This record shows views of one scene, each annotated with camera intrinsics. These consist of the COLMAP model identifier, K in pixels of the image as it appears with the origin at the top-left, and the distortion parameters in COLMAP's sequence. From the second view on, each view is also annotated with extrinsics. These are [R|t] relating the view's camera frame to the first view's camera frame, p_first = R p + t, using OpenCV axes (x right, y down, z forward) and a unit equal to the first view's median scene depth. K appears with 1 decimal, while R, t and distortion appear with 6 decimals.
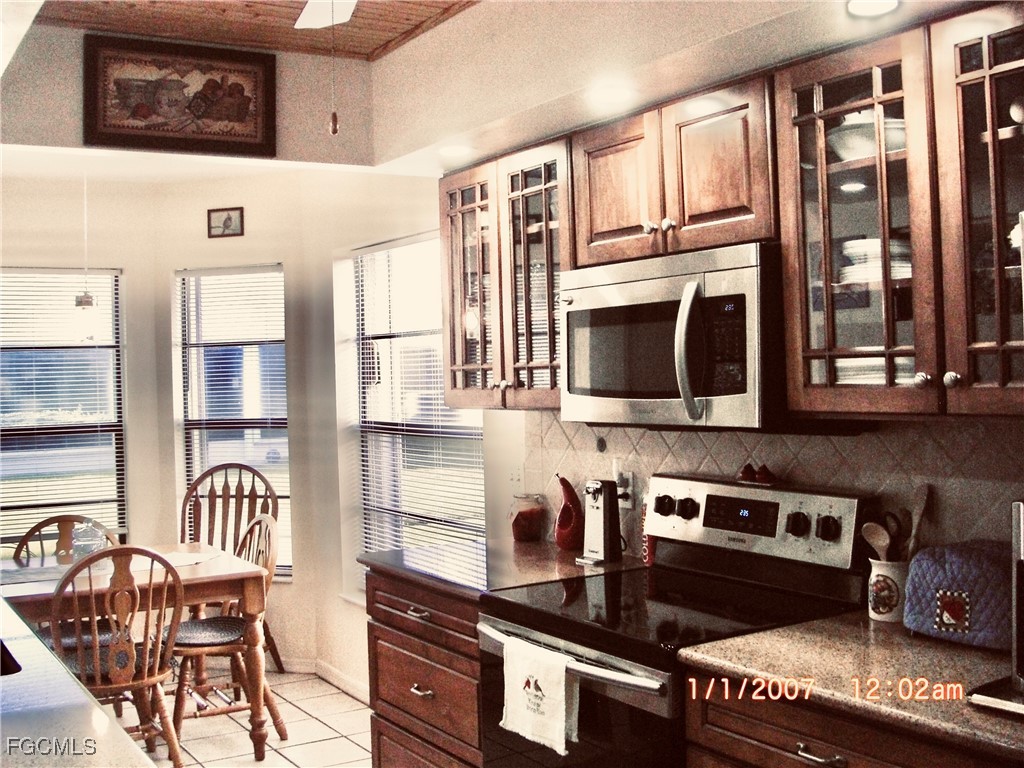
lens RADIAL K [[1153.5, 0, 511.9], [0, 1153.5, 335.7], [0, 0, 1]] dist [-0.184094, 0.171517]
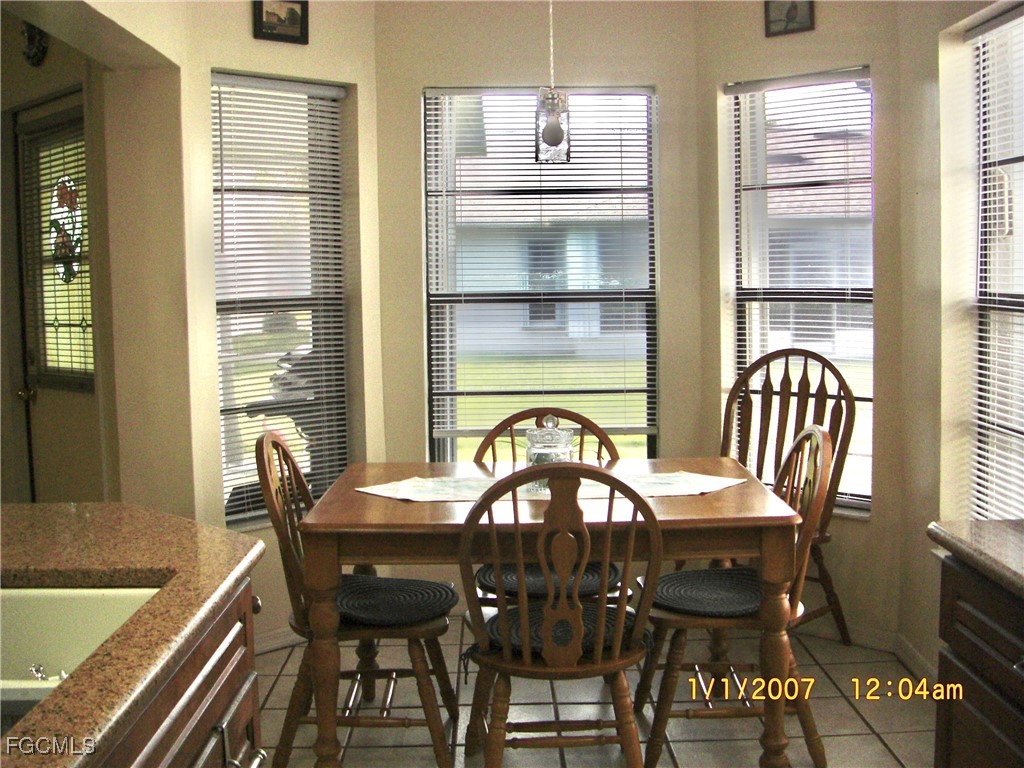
lens RADIAL K [[1153.5, 0, 511.9], [0, 1153.5, 335.7], [0, 0, 1]] dist [-0.184094, 0.171517]
pose [[0.850601, 0.046389, -0.523761, -0.020247], [0.002953, 0.995663, 0.092981, 0.036429], [0.525803, -0.080636, 0.846776, 0.296237]]
